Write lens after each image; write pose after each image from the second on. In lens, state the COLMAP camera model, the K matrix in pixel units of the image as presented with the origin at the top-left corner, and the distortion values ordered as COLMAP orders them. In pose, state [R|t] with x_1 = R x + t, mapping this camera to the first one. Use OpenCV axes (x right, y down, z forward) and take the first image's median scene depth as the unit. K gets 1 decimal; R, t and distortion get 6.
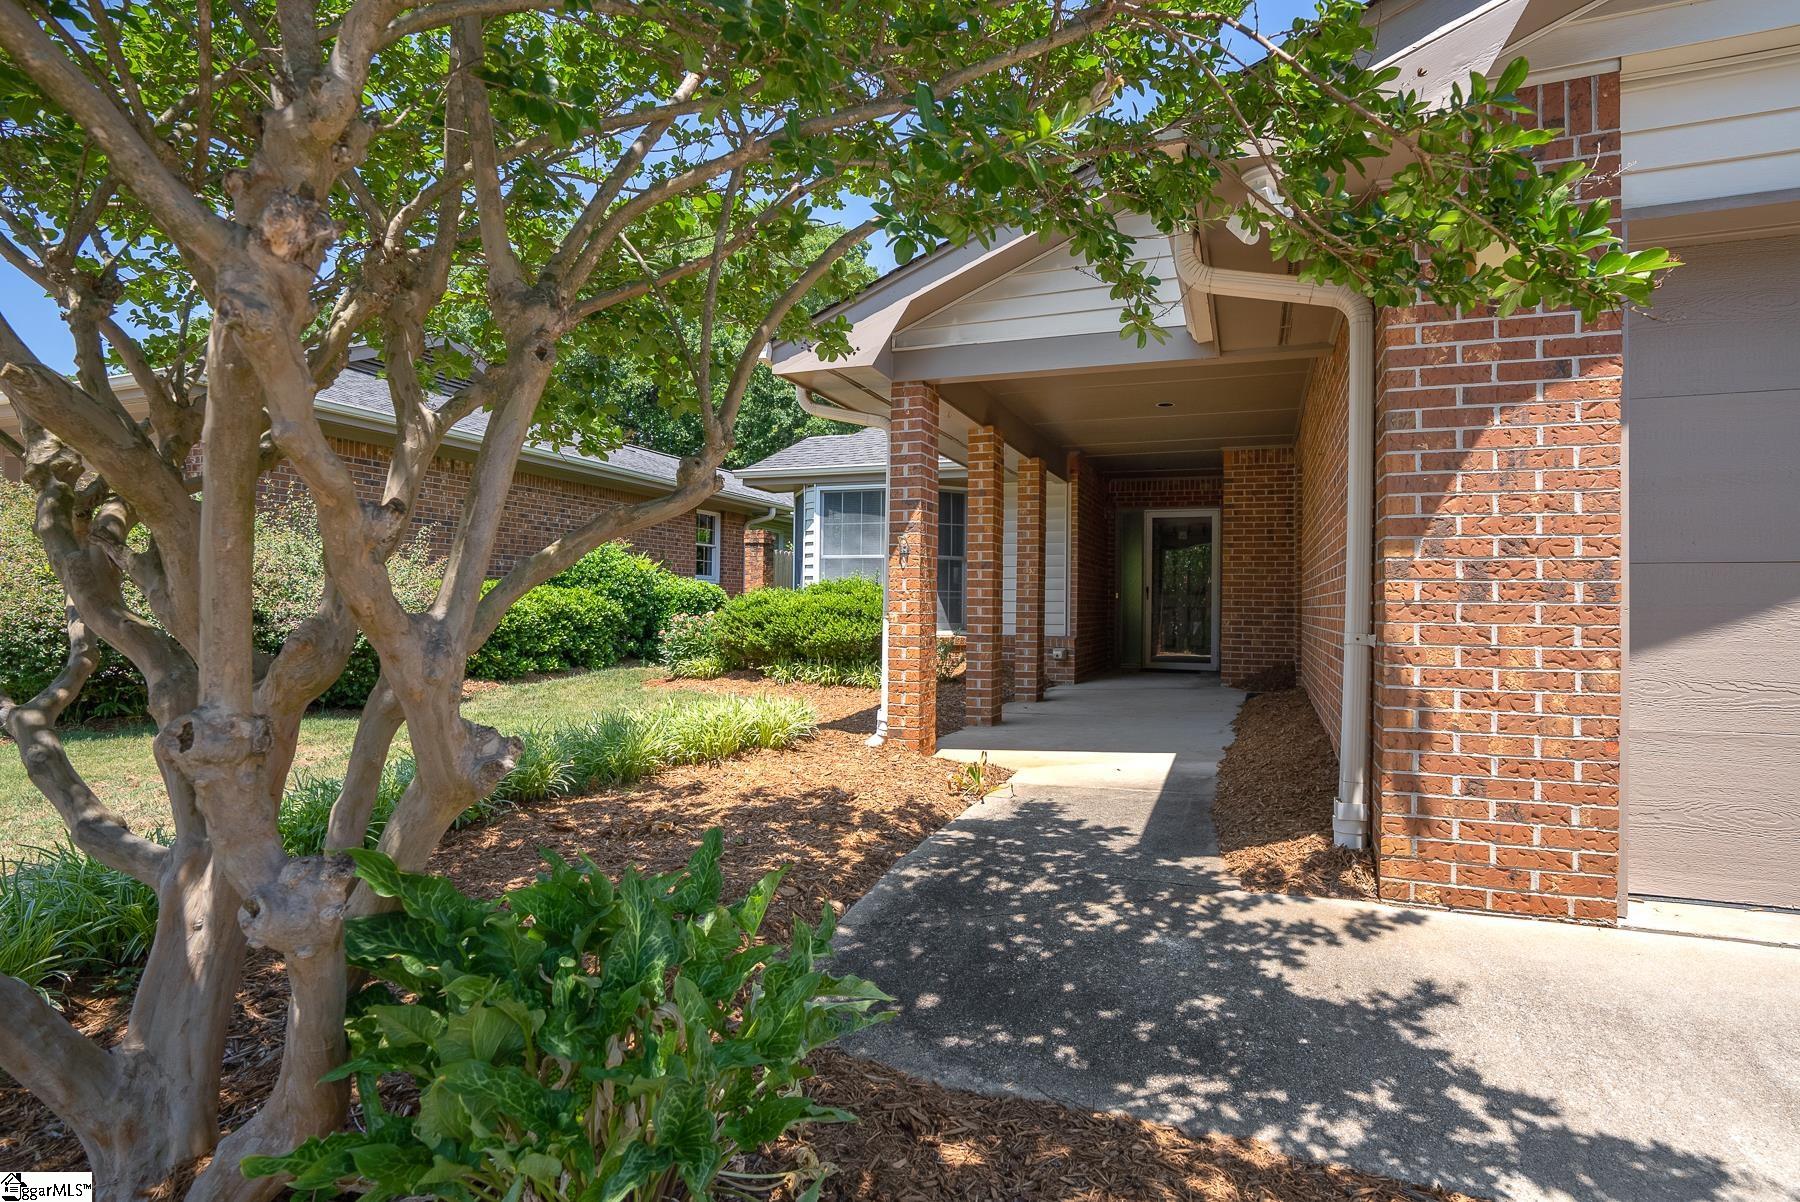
lens RADIAL K [[908.7, 0, 898.3], [0, 908.7, 604.5], [0, 0, 1]] dist [-0.001849, -0.000217]
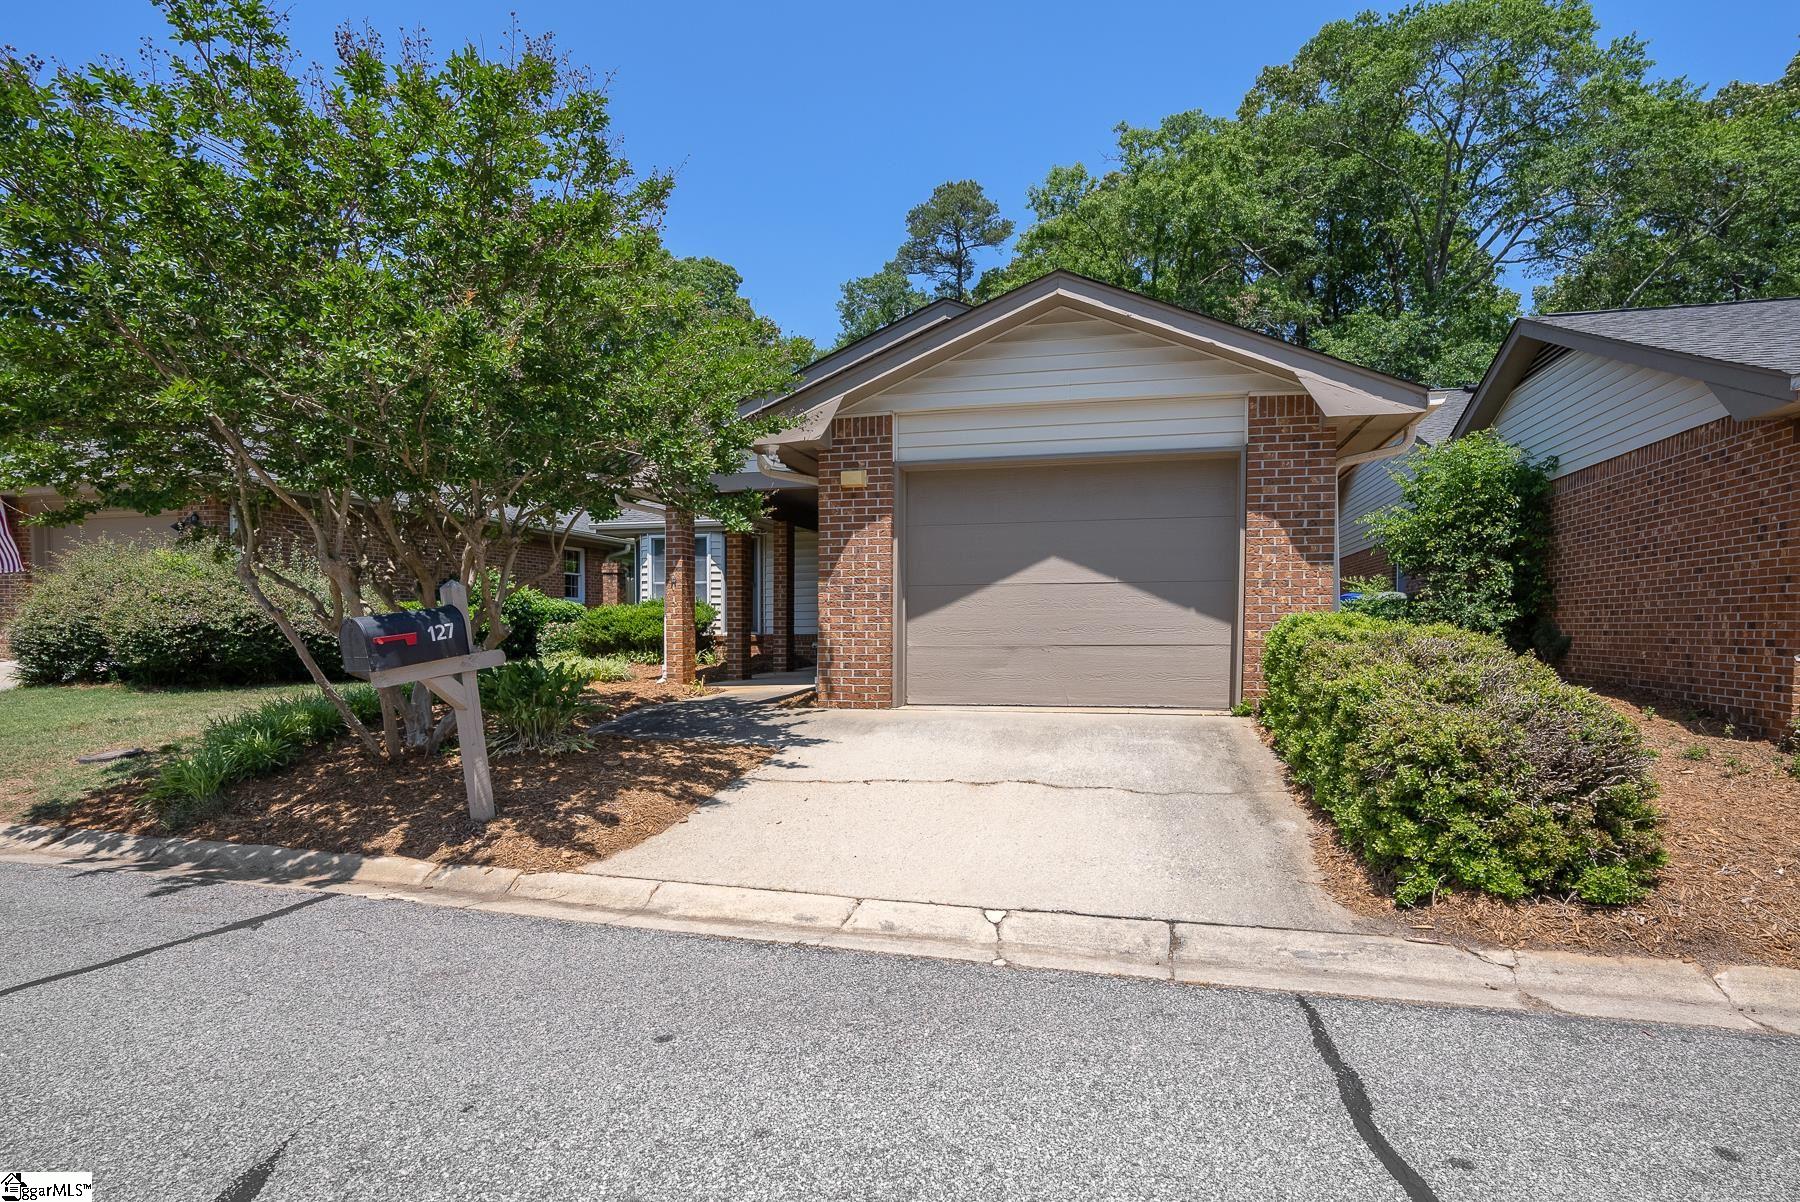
lens RADIAL K [[908.7, 0, 935.0], [0, 908.7, 633.6], [0, 0, 1]] dist [-0.001849, -0.000217]
pose [[0.986857, -0.015559, 0.160844, 0.139411], [0.014391, 0.999861, 0.008425, 0.025326], [-0.160953, -0.005999, 0.986944, -0.570440]]
